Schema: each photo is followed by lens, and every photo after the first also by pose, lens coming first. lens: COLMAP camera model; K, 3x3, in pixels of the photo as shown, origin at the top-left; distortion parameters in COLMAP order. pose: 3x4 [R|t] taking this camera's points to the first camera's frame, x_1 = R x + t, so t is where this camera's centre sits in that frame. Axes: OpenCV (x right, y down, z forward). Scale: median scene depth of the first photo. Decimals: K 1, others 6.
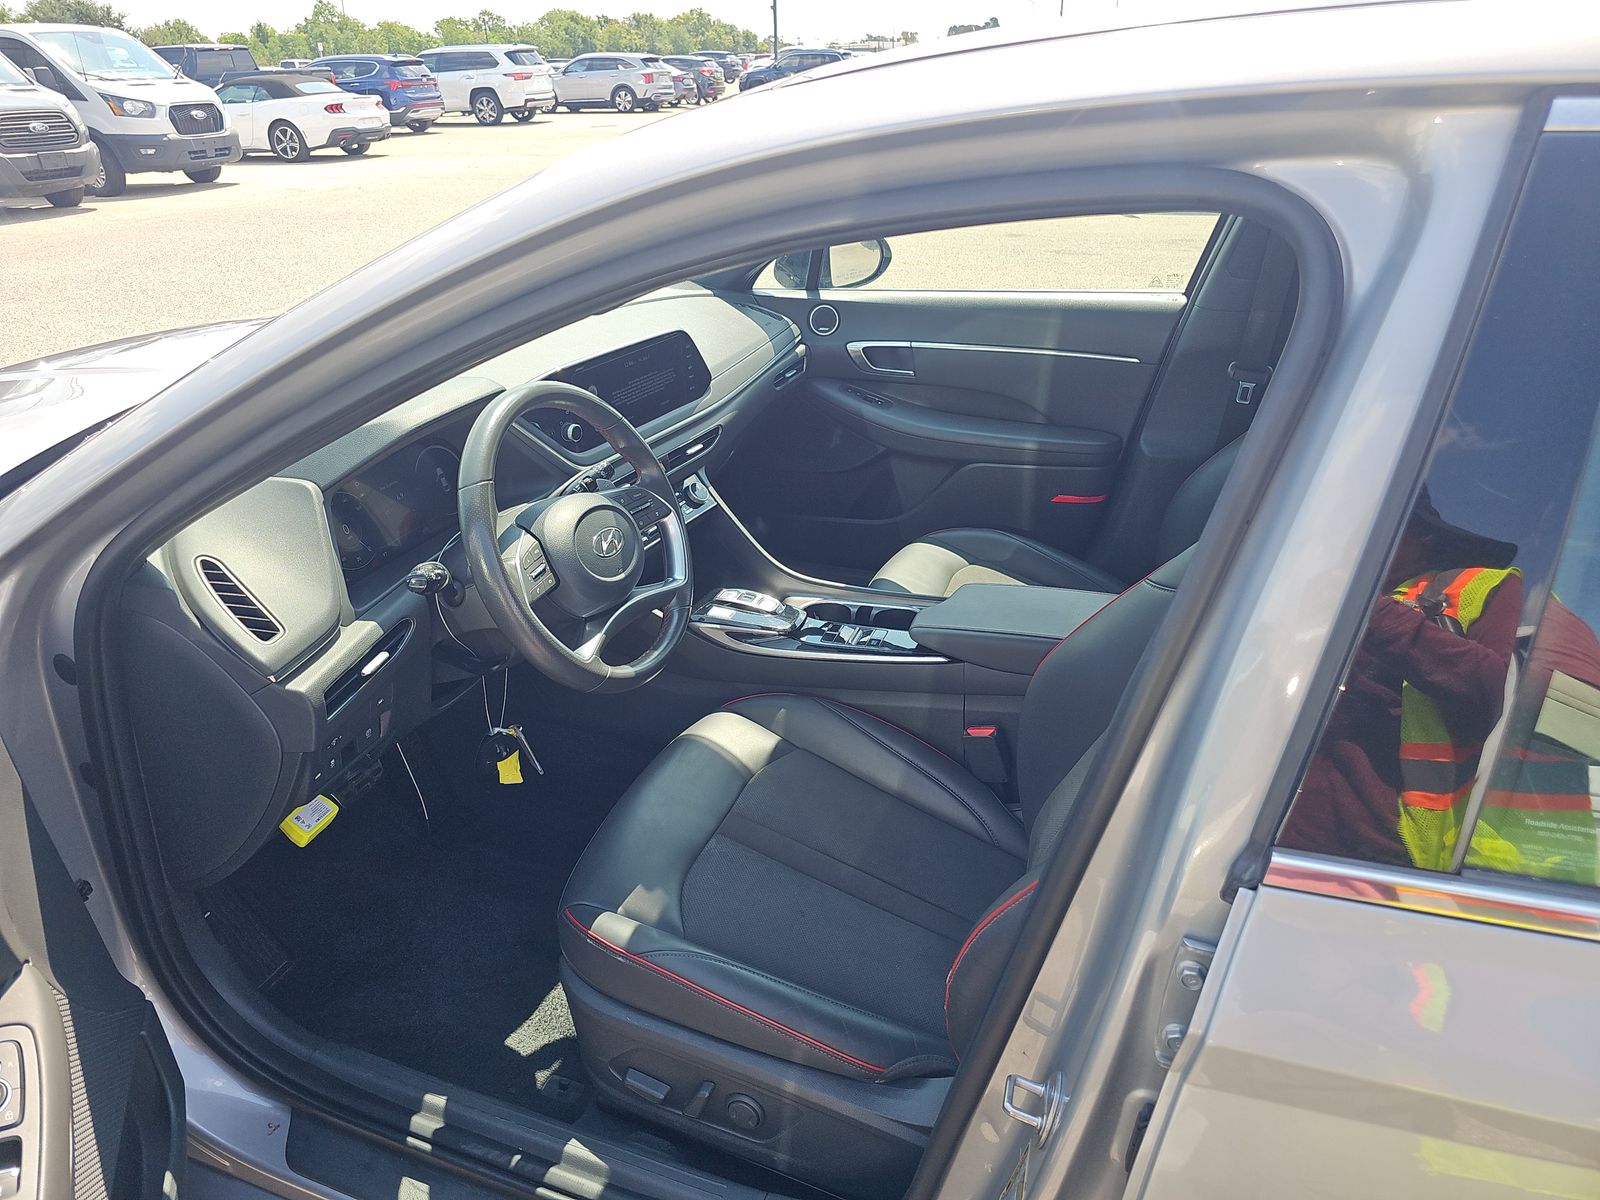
lens RADIAL K [[1075.8, 0, 790.3], [0, 1075.8, 589.2], [0, 0, 1]] dist [0.022422, -0.026541]
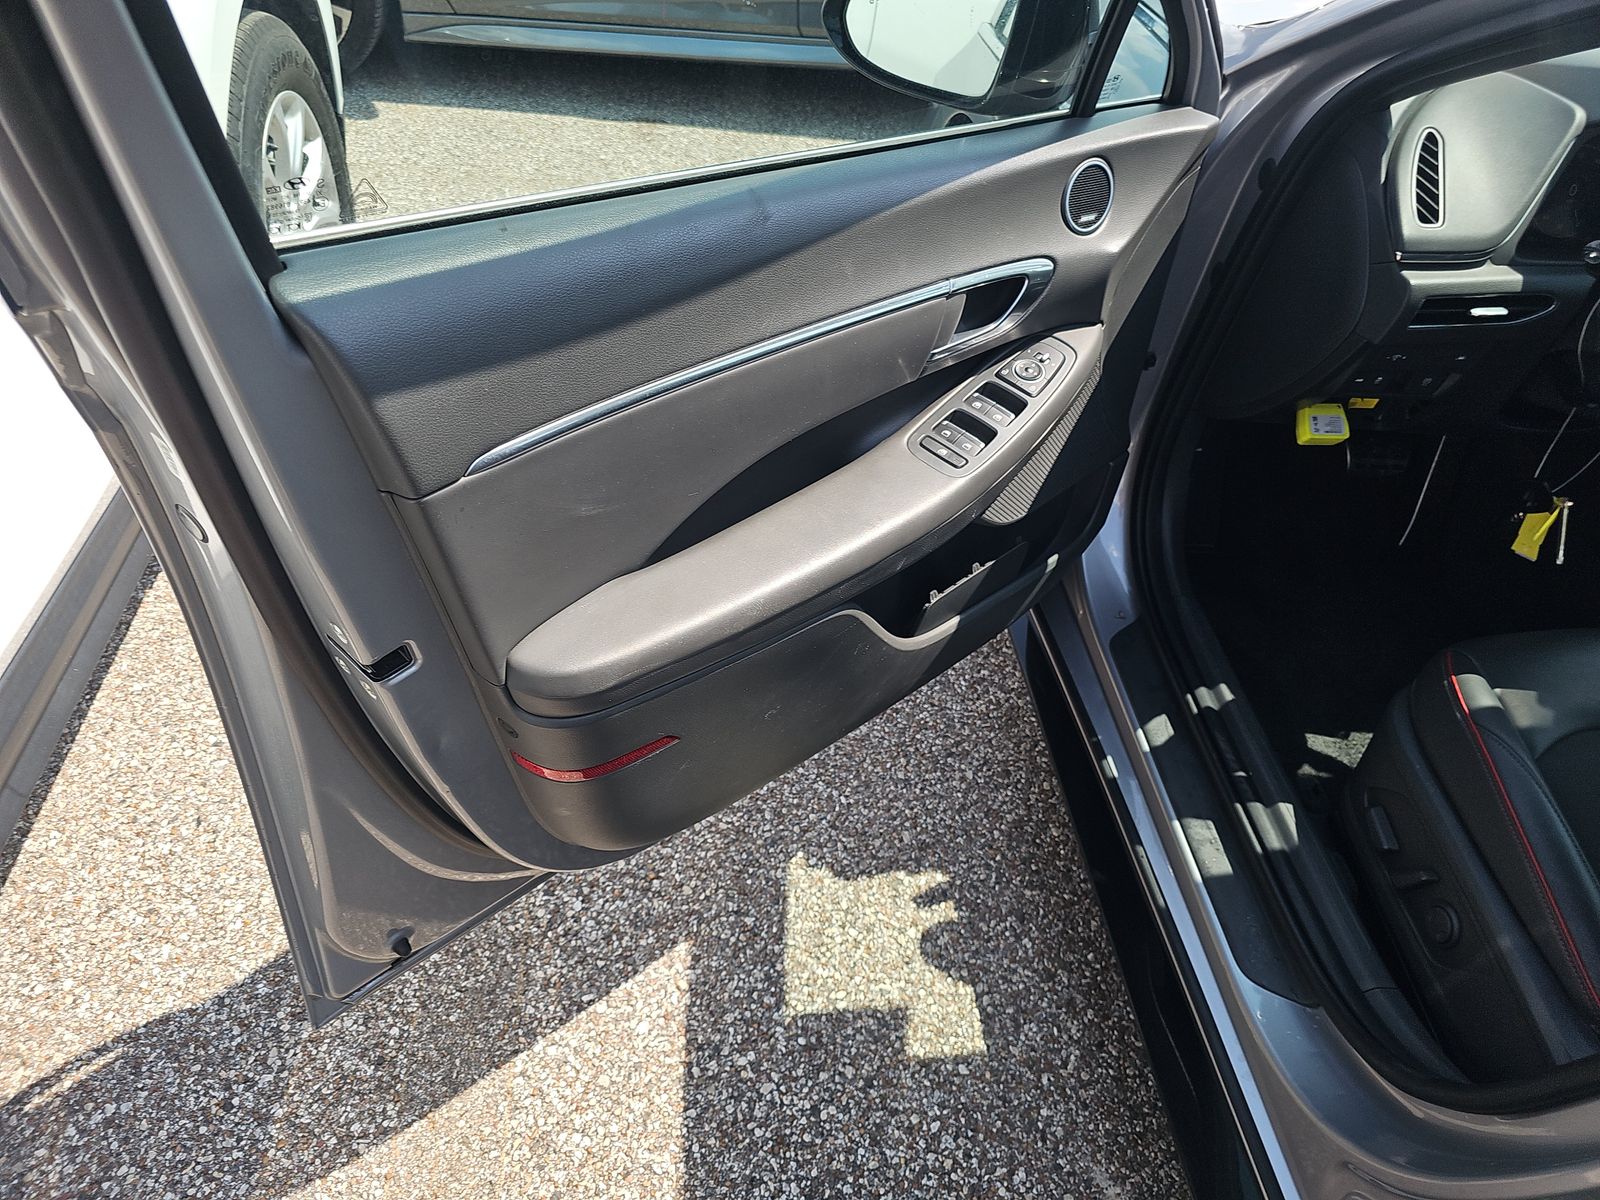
lens RADIAL K [[1075.8, 0, 795.8], [0, 1075.8, 589.1], [0, 0, 1]] dist [0.022422, -0.026541]
pose [[0.426334, 0.657295, -0.621452, 0.109932], [-0.486776, 0.745769, 0.454839, 0.109349], [0.762423, 0.108594, 0.637902, -0.062897]]
